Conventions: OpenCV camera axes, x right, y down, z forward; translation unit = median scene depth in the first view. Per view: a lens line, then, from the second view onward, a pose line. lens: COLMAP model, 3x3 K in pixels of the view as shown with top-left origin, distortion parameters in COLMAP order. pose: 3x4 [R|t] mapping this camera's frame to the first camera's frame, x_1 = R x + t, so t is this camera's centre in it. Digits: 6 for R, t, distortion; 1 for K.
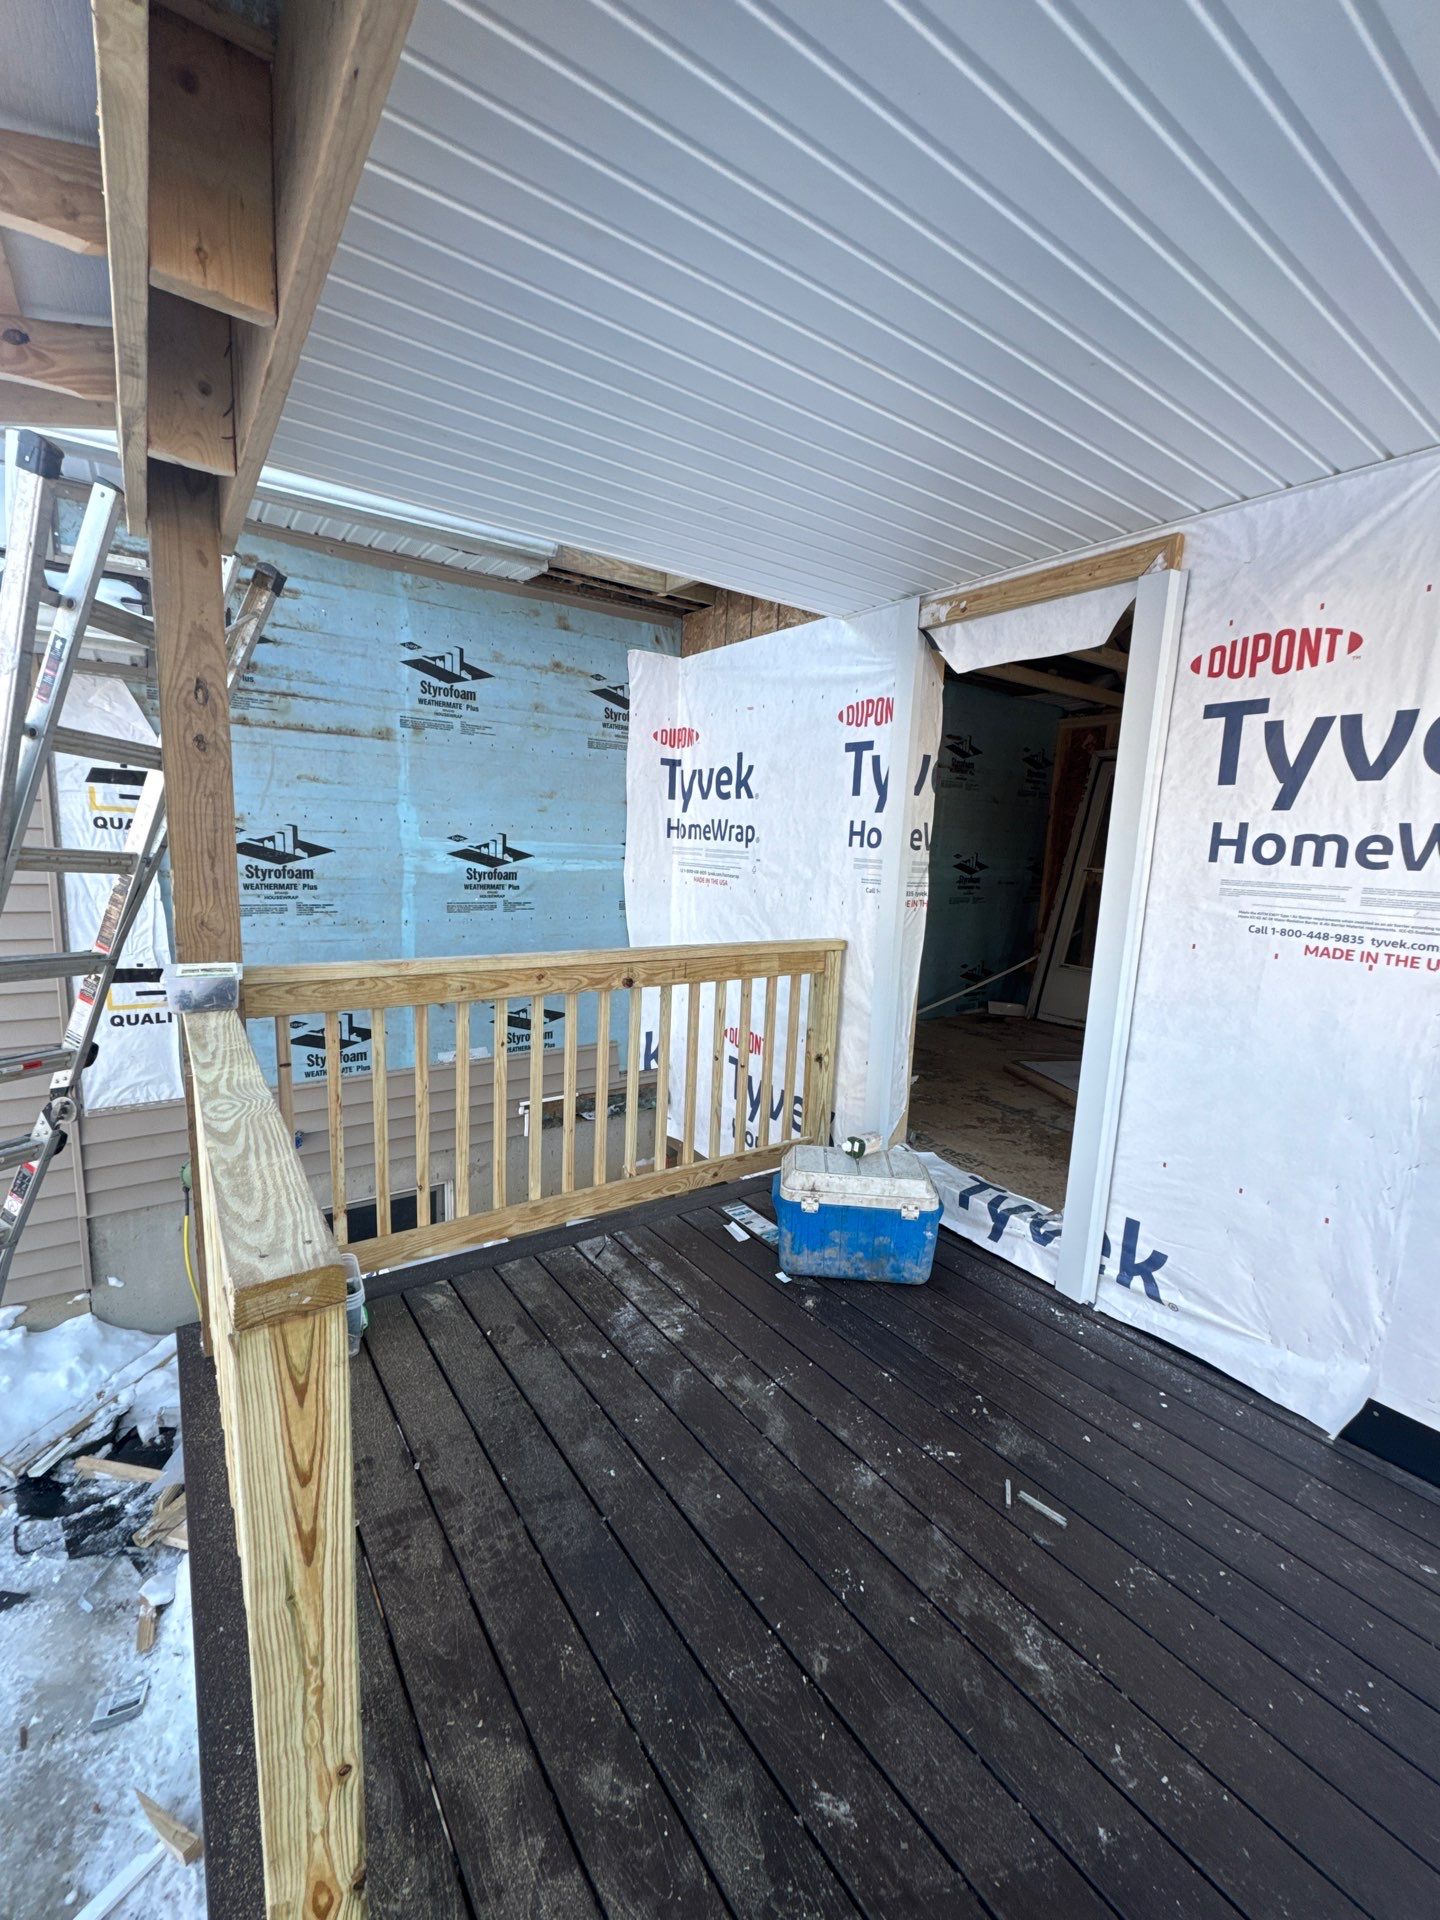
lens RADIAL K [[784.4, 0, 720.0], [0, 784.4, 960.0], [0, 0, 1]] dist [-0.000191, -0.000013]
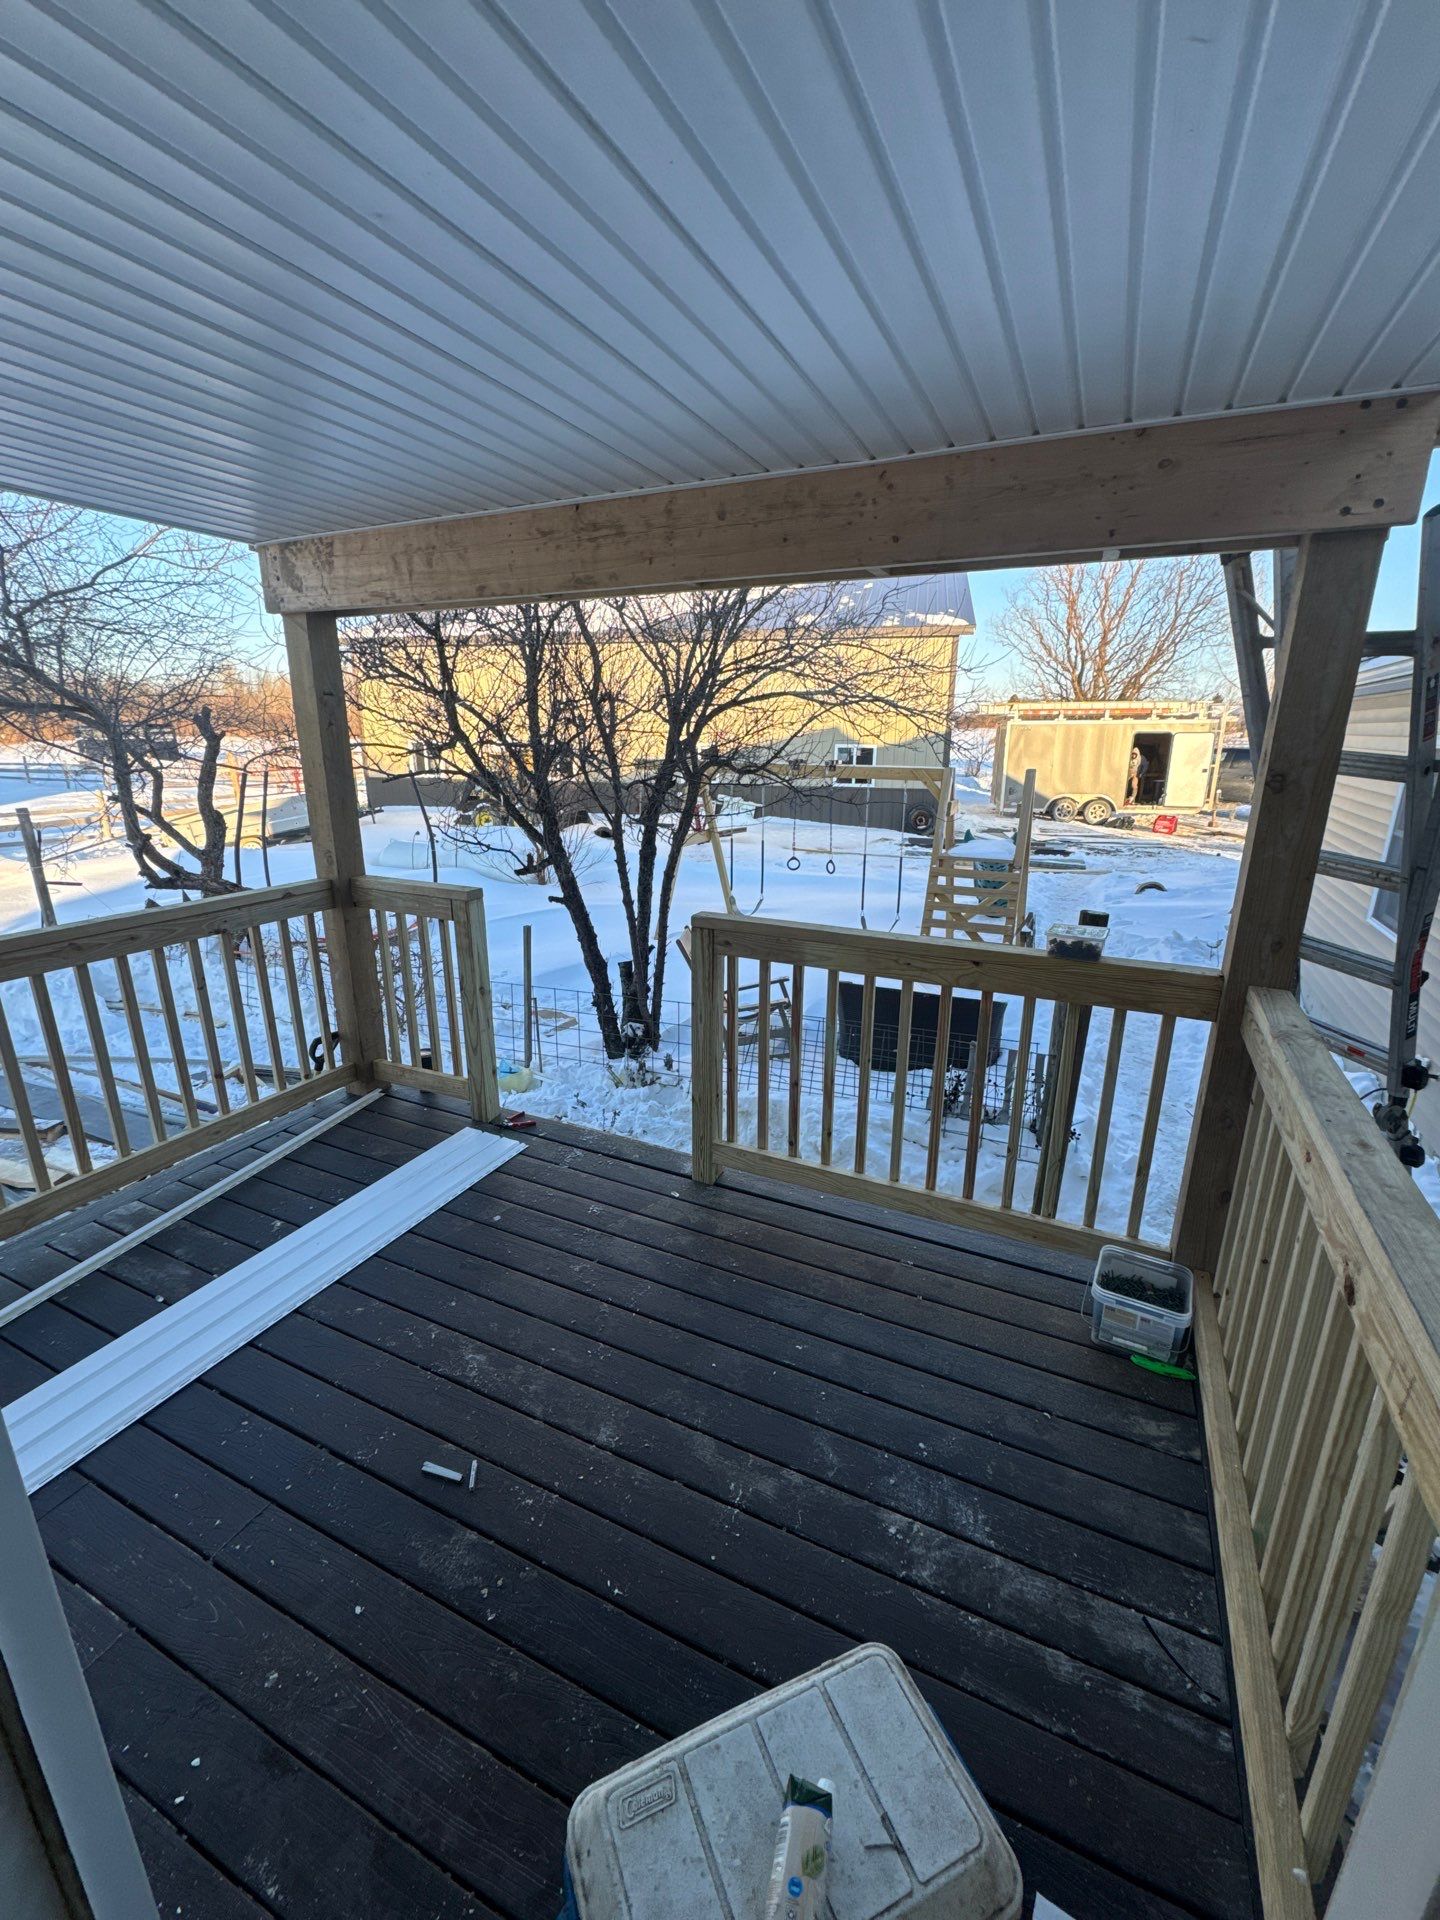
lens RADIAL K [[784.4, 0, 720.0], [0, 784.4, 960.0], [0, 0, 1]] dist [-0.000191, -0.000013]
pose [[-0.871646, 0.091095, -0.481595, 0.432612], [-0.115347, 0.916855, 0.382194, -0.305554], [0.476369, 0.388689, -0.788666, 1.420602]]
